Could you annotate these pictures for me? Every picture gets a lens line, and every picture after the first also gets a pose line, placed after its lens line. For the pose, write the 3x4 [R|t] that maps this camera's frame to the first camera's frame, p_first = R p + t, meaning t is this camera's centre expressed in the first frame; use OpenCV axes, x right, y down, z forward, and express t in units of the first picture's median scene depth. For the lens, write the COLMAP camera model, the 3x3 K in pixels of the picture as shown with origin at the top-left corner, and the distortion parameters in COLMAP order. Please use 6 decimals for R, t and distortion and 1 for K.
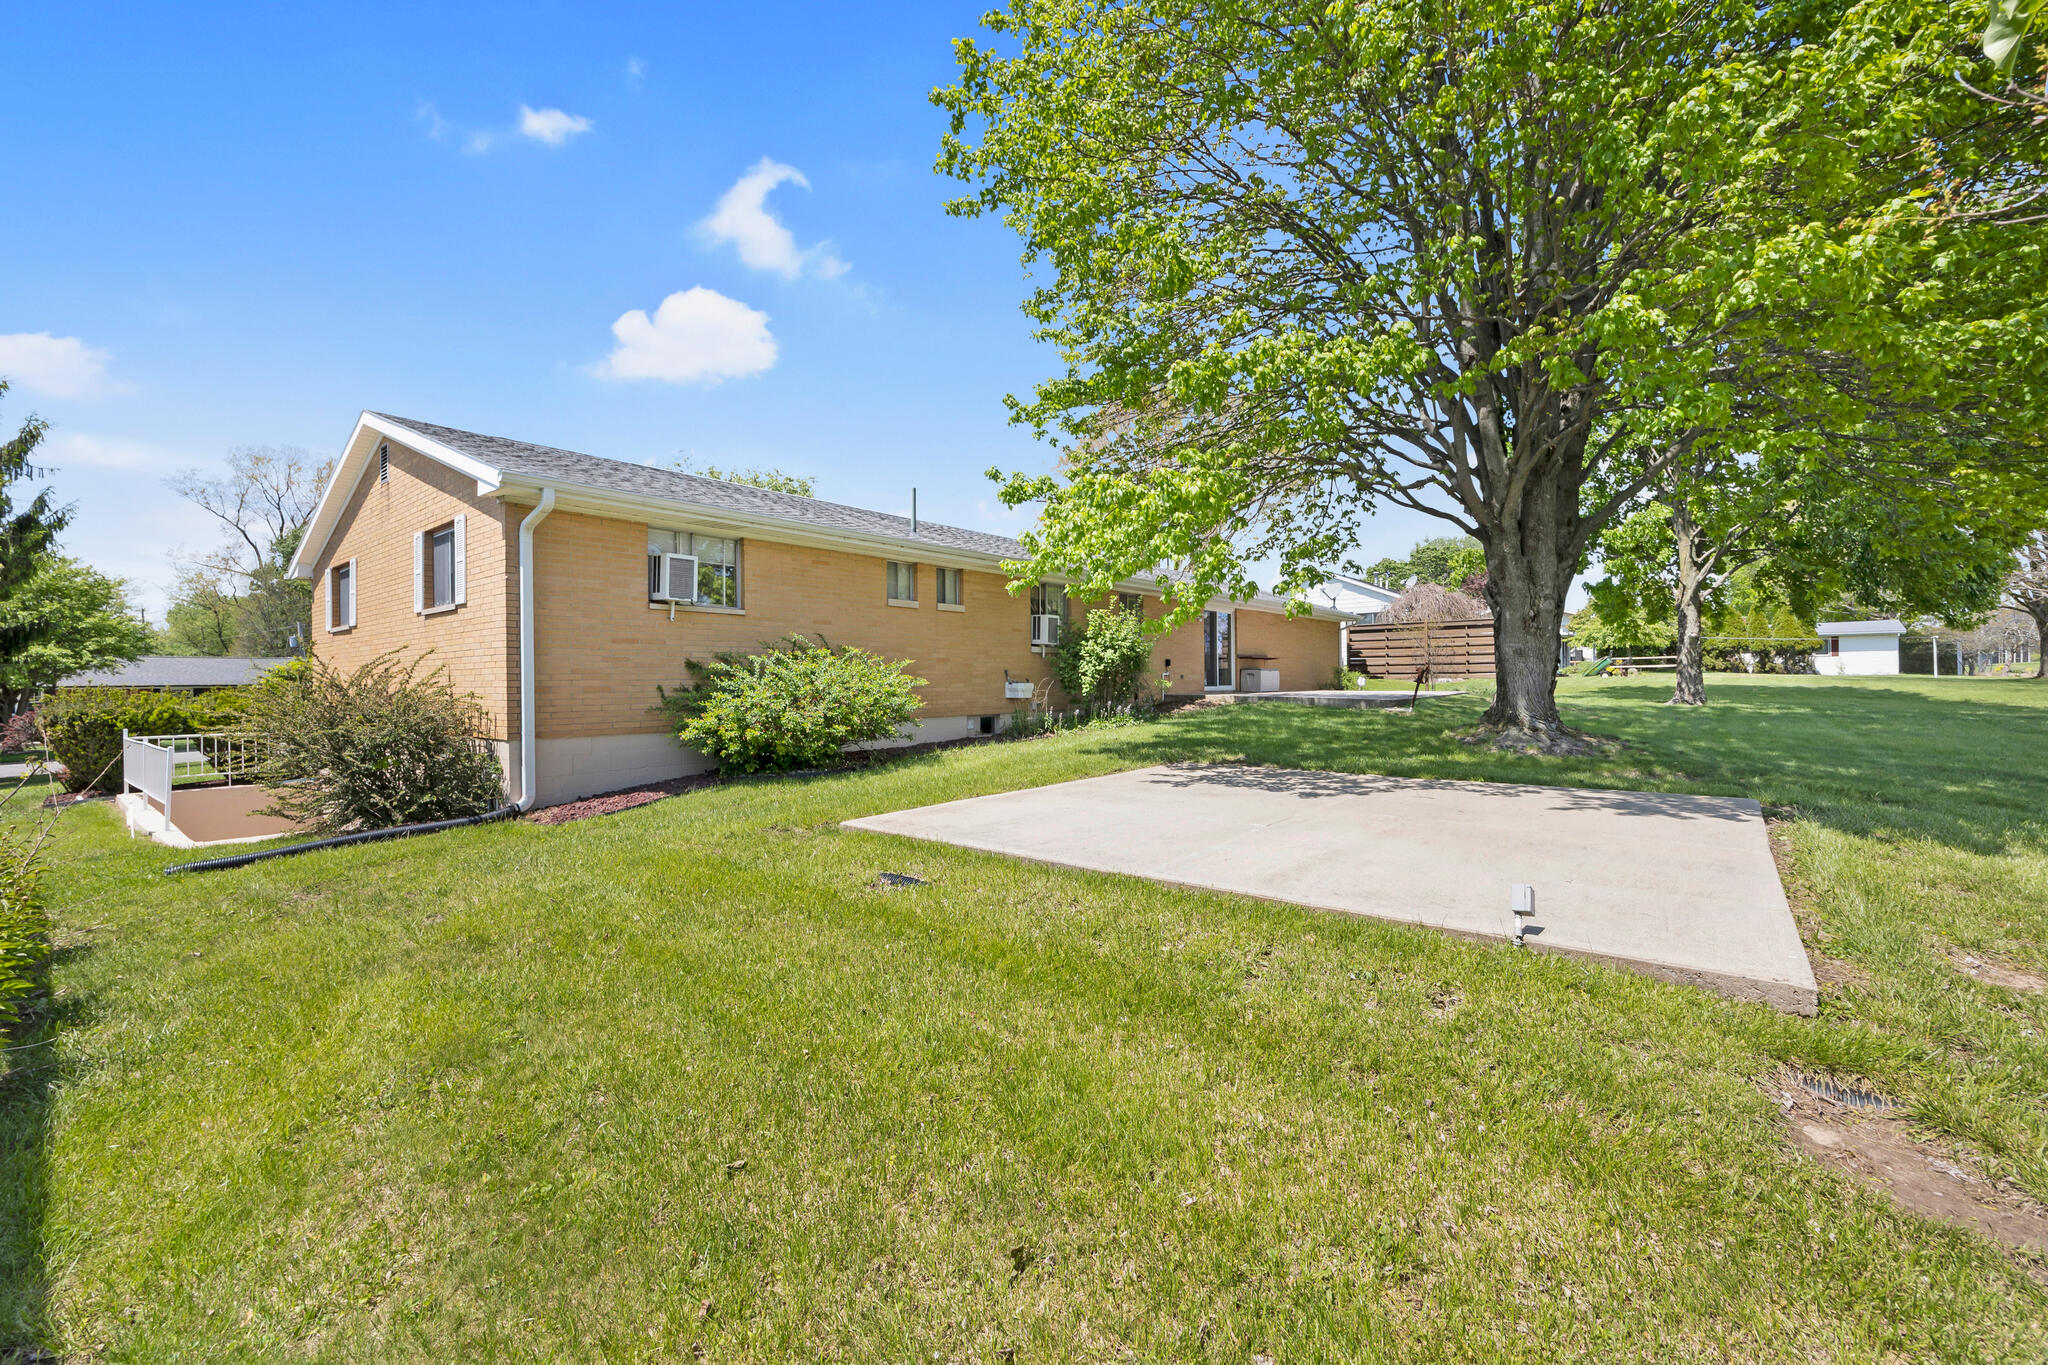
lens RADIAL K [[791.5, 0, 1024.0], [0, 791.5, 682.5], [0, 0, 1]] dist [-0.000618, -0.000094]
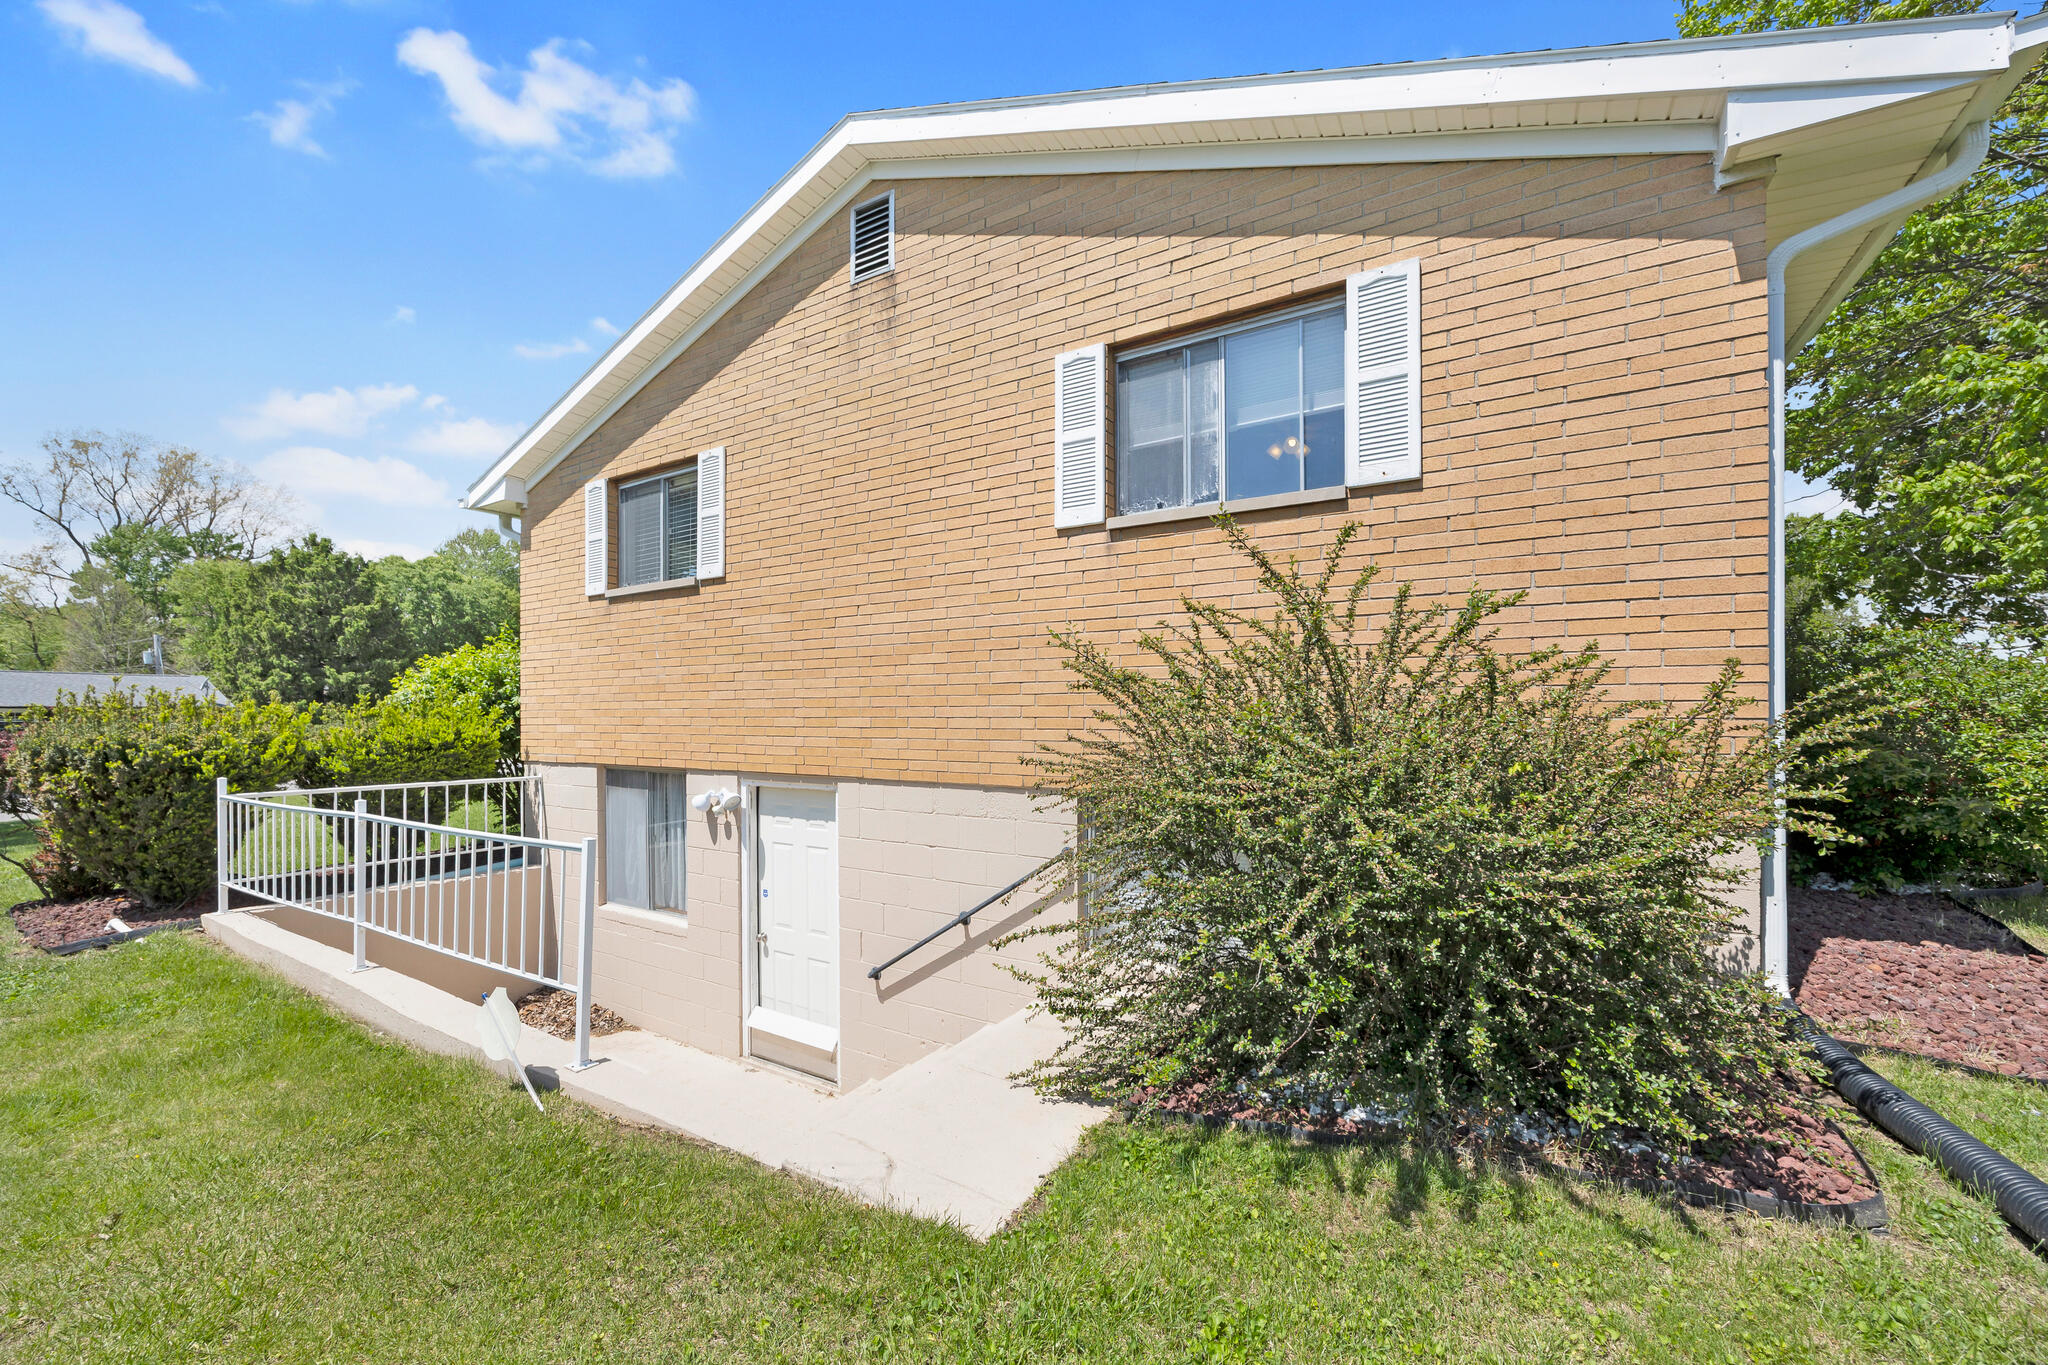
lens RADIAL K [[810.3, 0, 1024.2], [0, 810.3, 718.3], [0, 0, 1]] dist [-0.001985, -0.000172]
pose [[0.994236, 0.010996, 0.106651, -0.442015], [-0.010640, 0.999936, -0.003906, 0.012085], [-0.106687, 0.002748, 0.994289, 0.285876]]
